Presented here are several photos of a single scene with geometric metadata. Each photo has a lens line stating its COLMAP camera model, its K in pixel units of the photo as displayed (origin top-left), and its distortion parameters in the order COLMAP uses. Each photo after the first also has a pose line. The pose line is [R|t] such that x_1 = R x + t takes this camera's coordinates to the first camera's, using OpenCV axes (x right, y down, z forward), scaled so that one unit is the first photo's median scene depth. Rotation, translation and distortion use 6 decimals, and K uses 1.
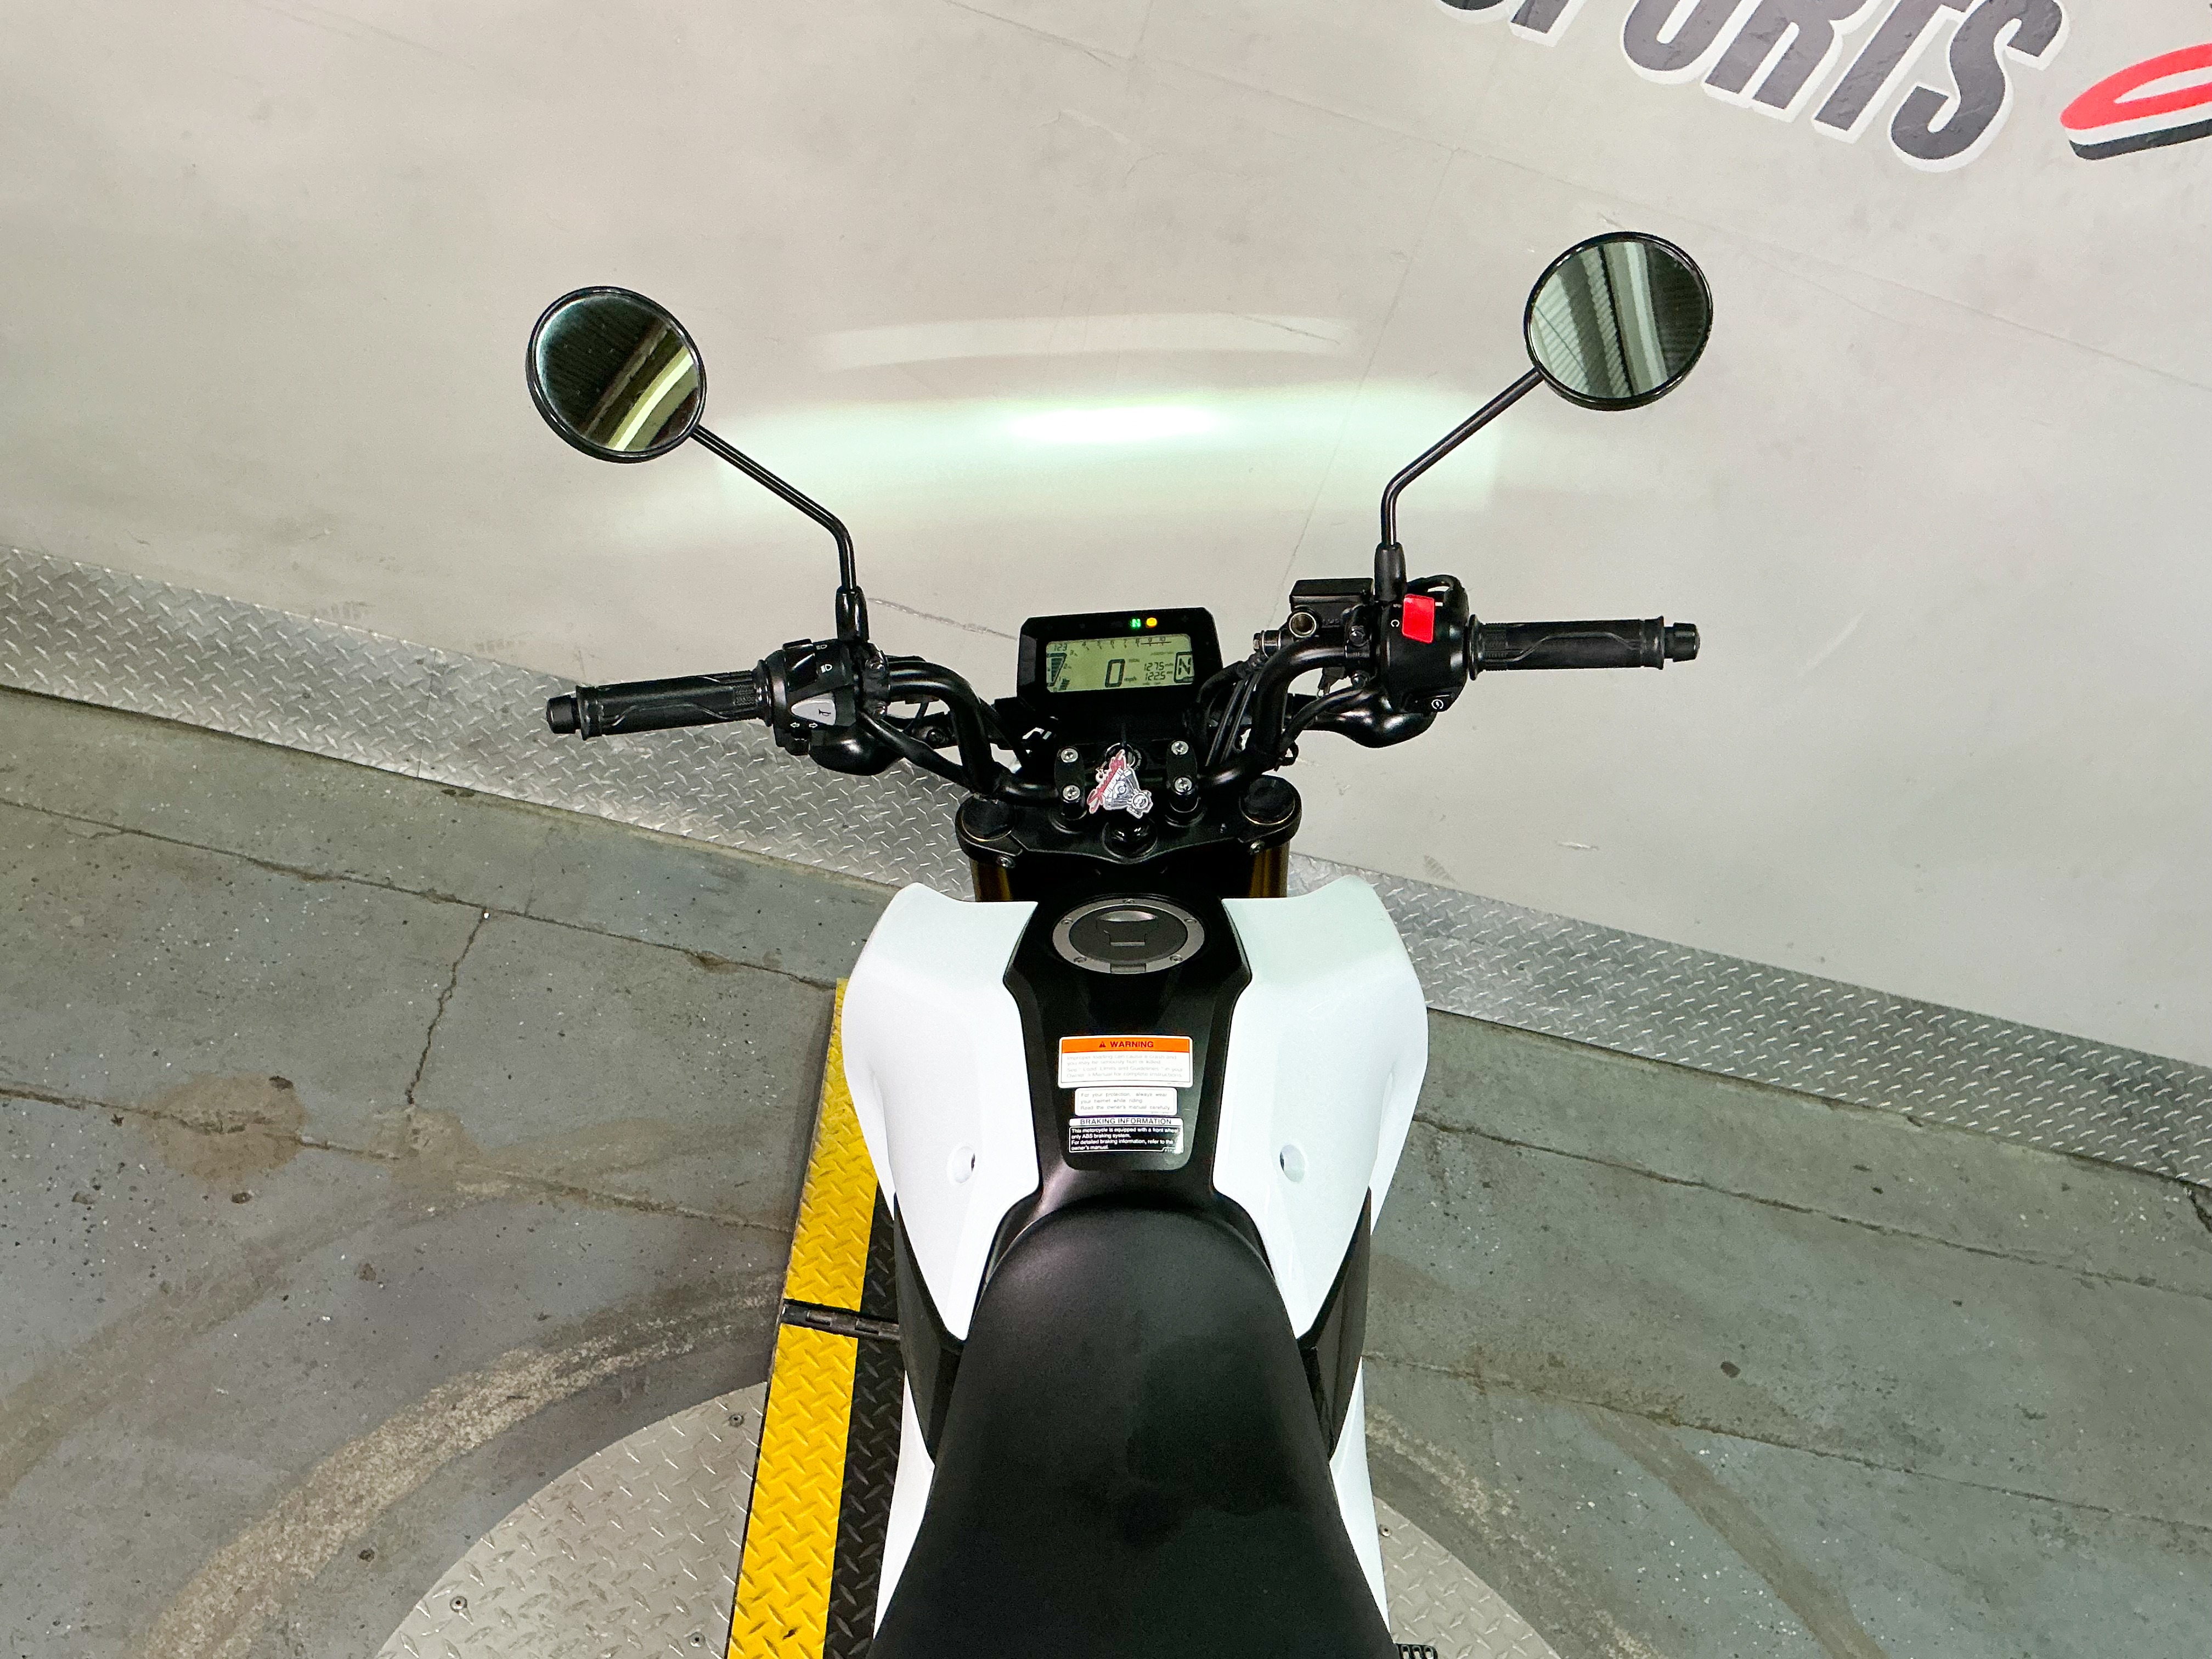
lens RADIAL K [[2013.7, 0, 1122.8], [0, 2013.7, 833.7], [0, 0, 1]] dist [-0.012354, 0.000000]
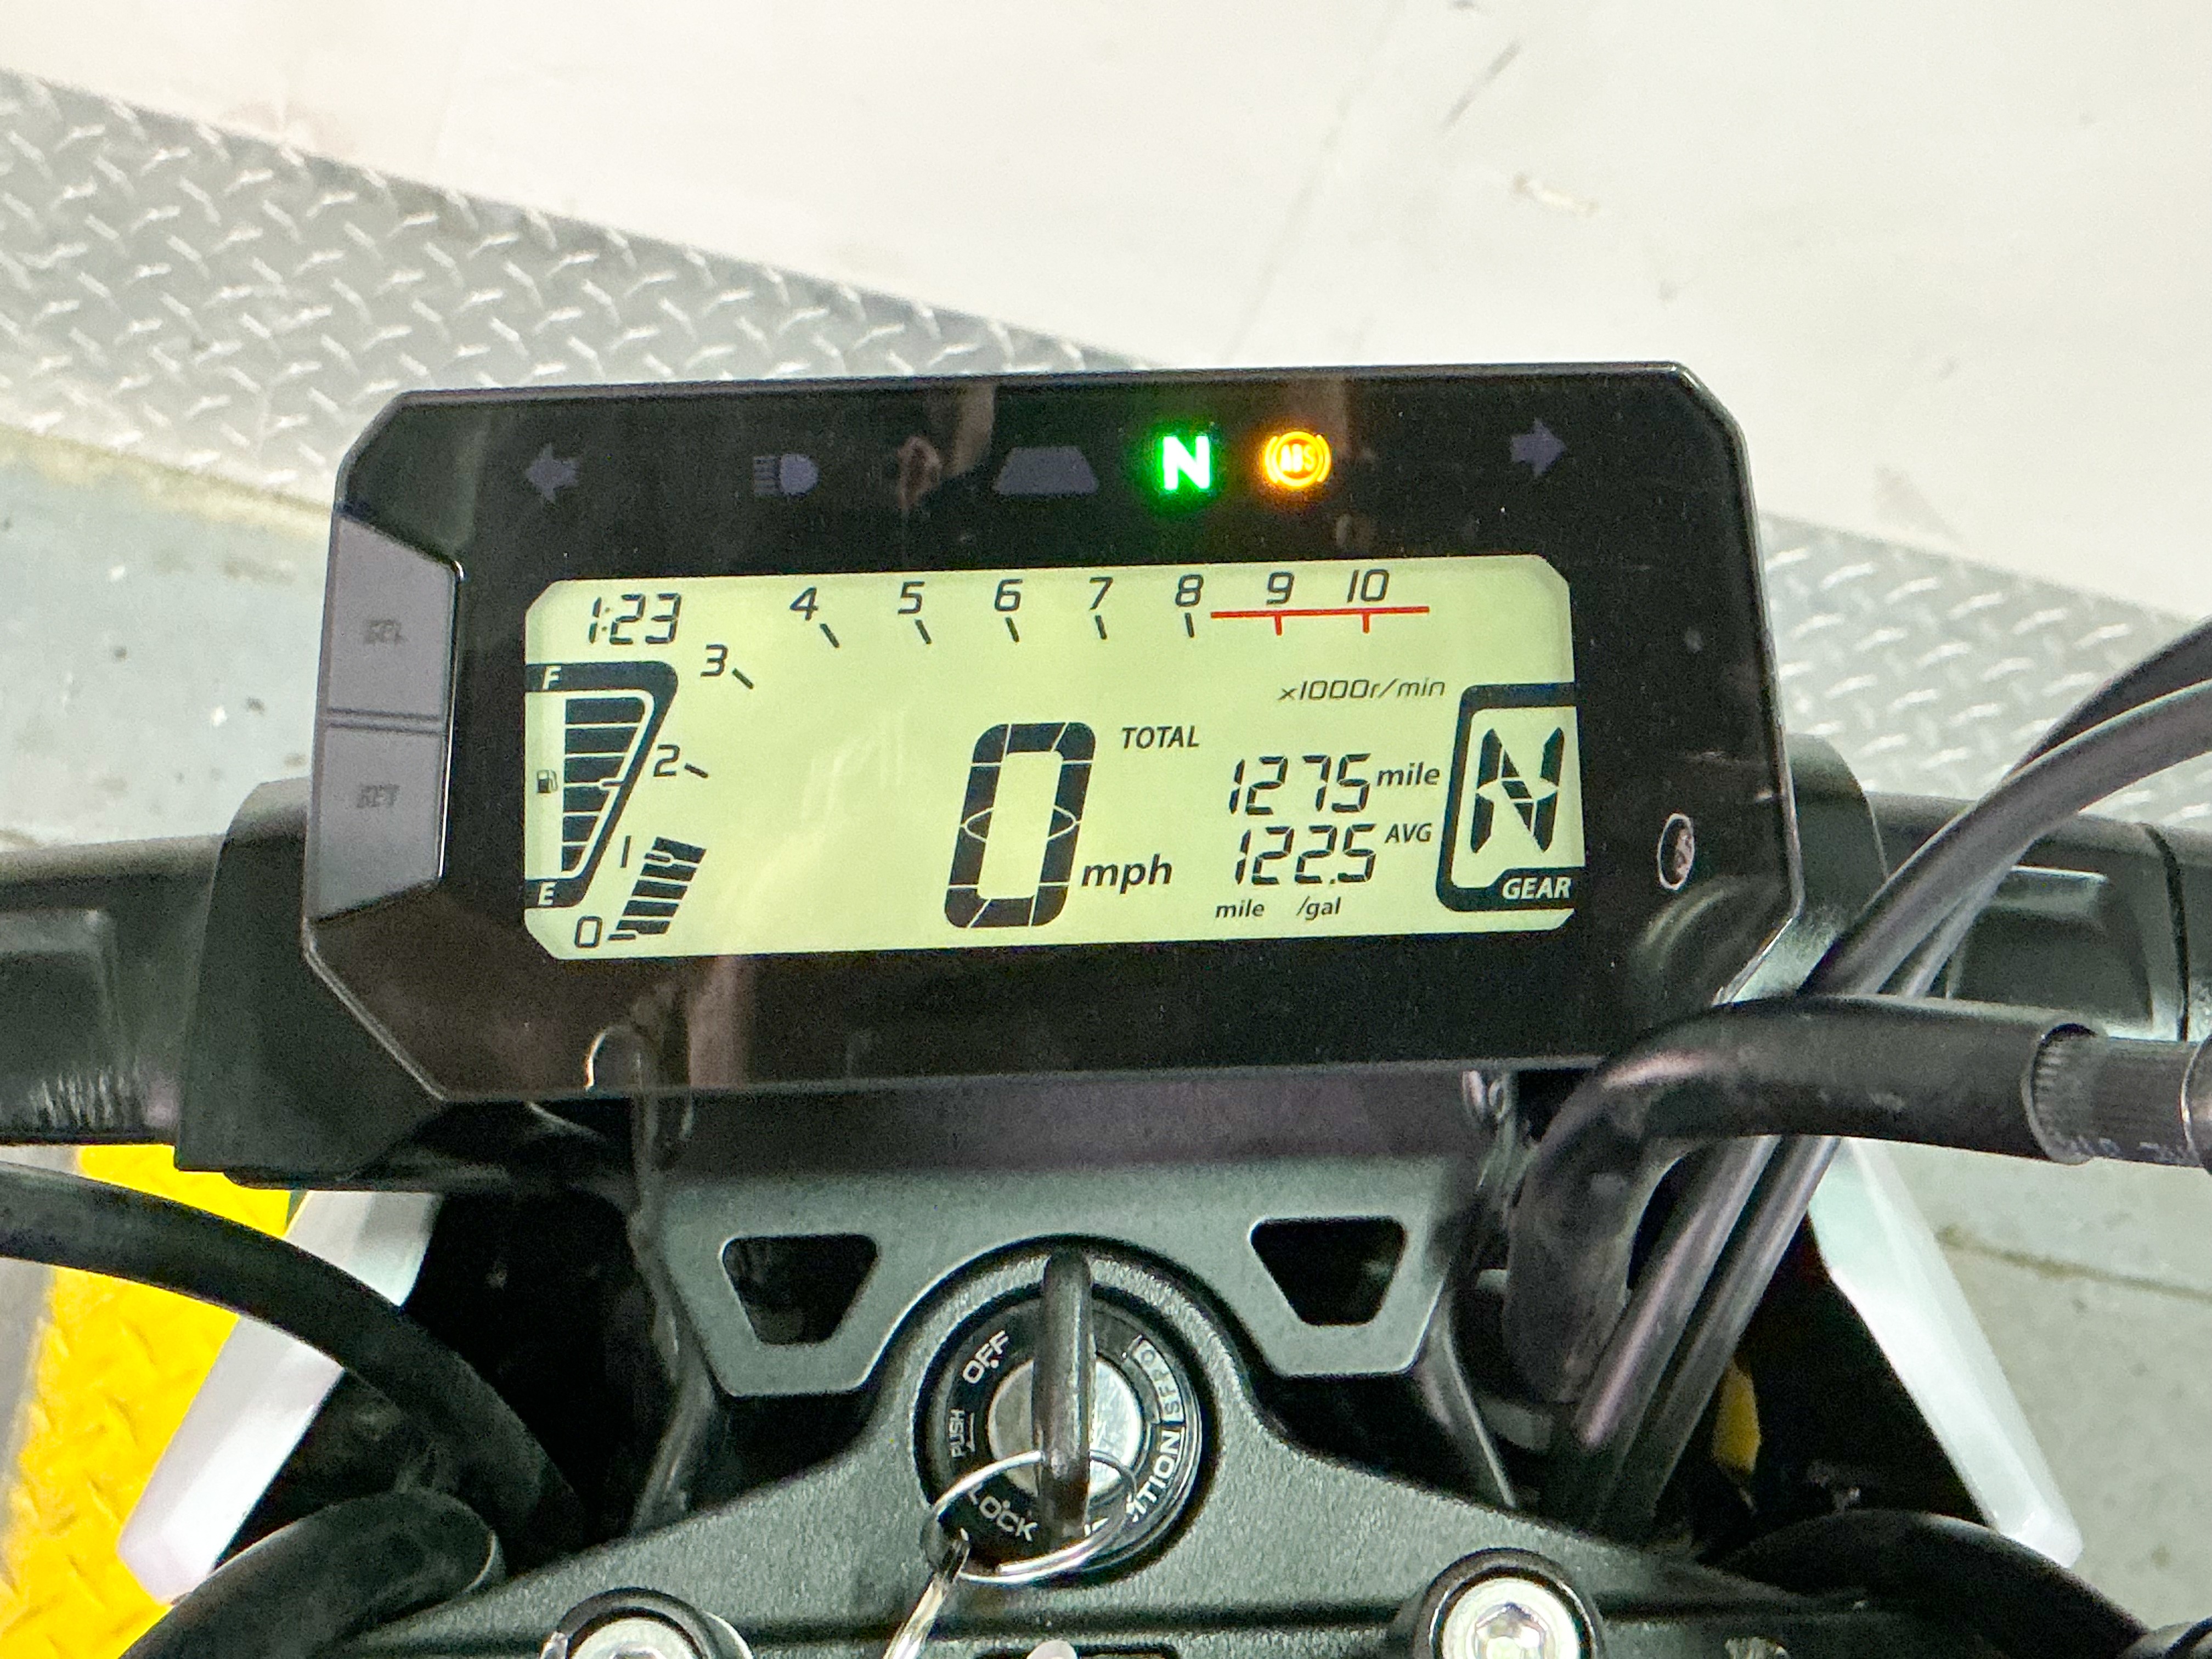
lens RADIAL K [[3305.2, 0, 1094.3], [0, 3305.2, 821.2], [0, 0, 1]] dist [0.066055, 0.000000]
pose [[0.999219, 0.023047, 0.032086, -0.004159], [-0.030710, 0.964068, 0.263875, -0.096530], [-0.024851, -0.264655, 0.964023, 0.533130]]
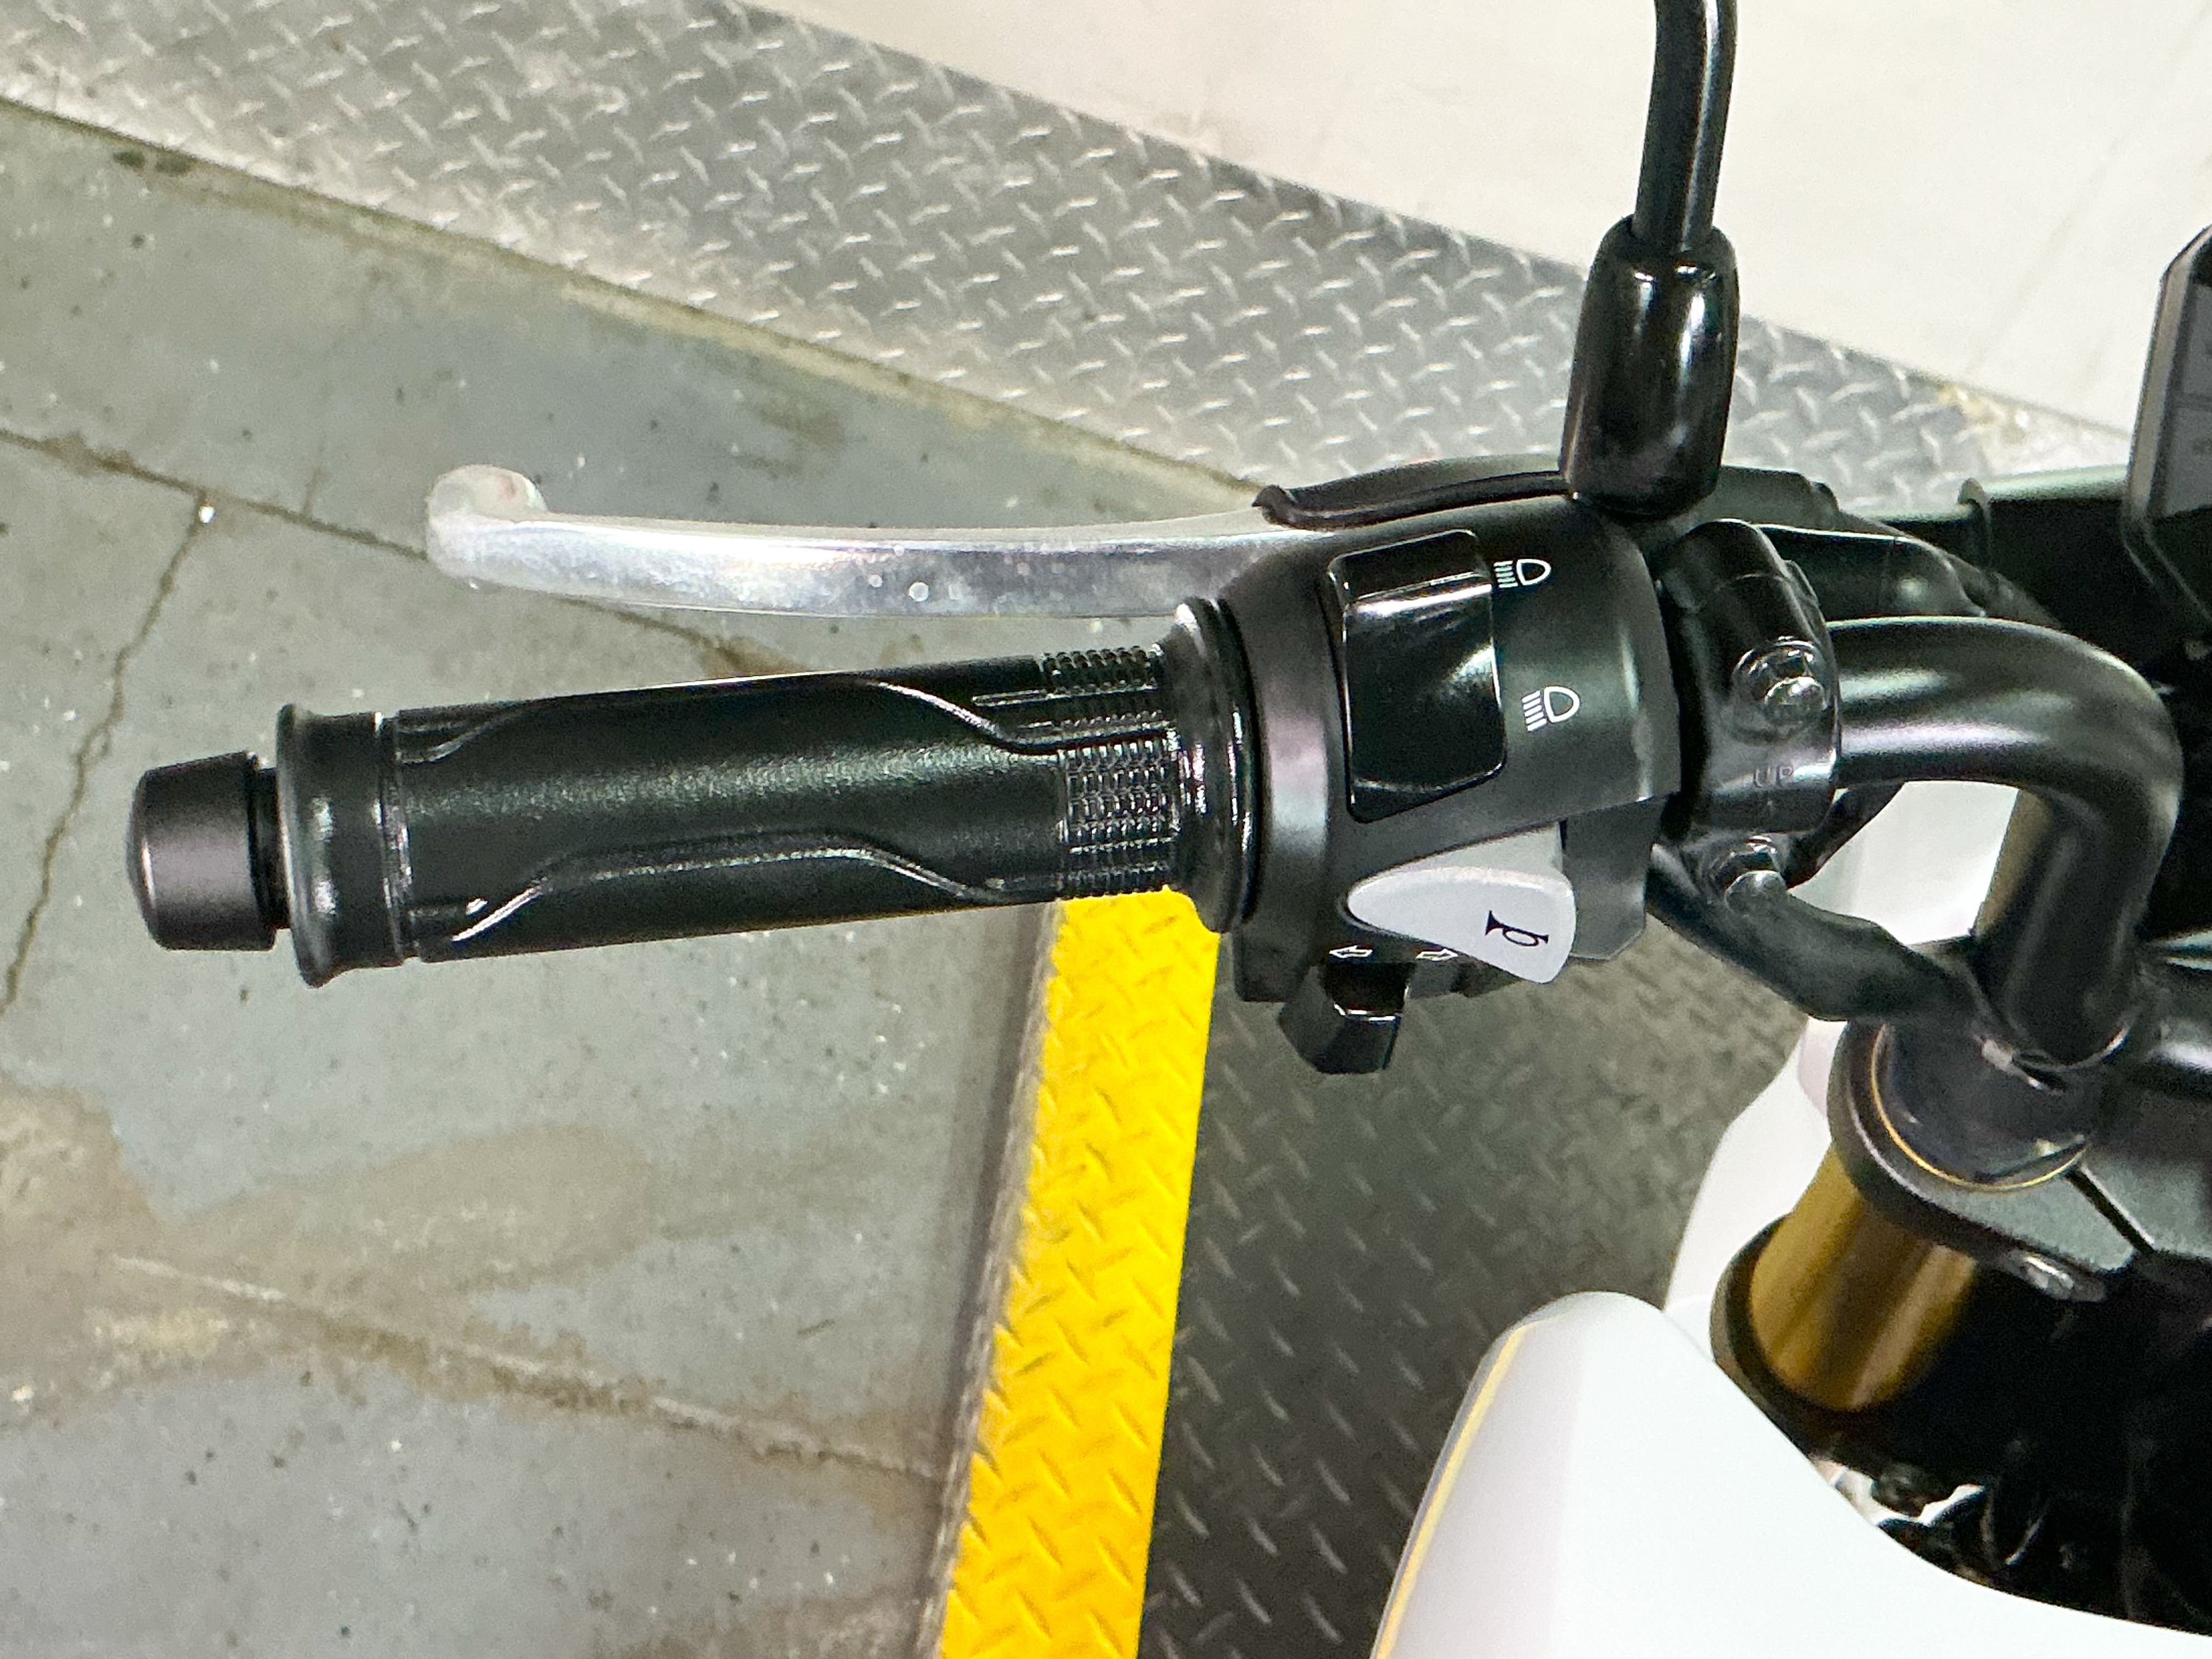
lens RADIAL K [[3305.2, 0, 1036.2], [0, 3305.2, 829.3], [0, 0, 1]] dist [0.066055, 0.000000]
pose [[0.992167, 0.089448, -0.087199, -0.100000], [-0.064741, 0.965182, 0.253440, -0.087911], [0.106832, -0.245810, 0.963413, 0.410380]]
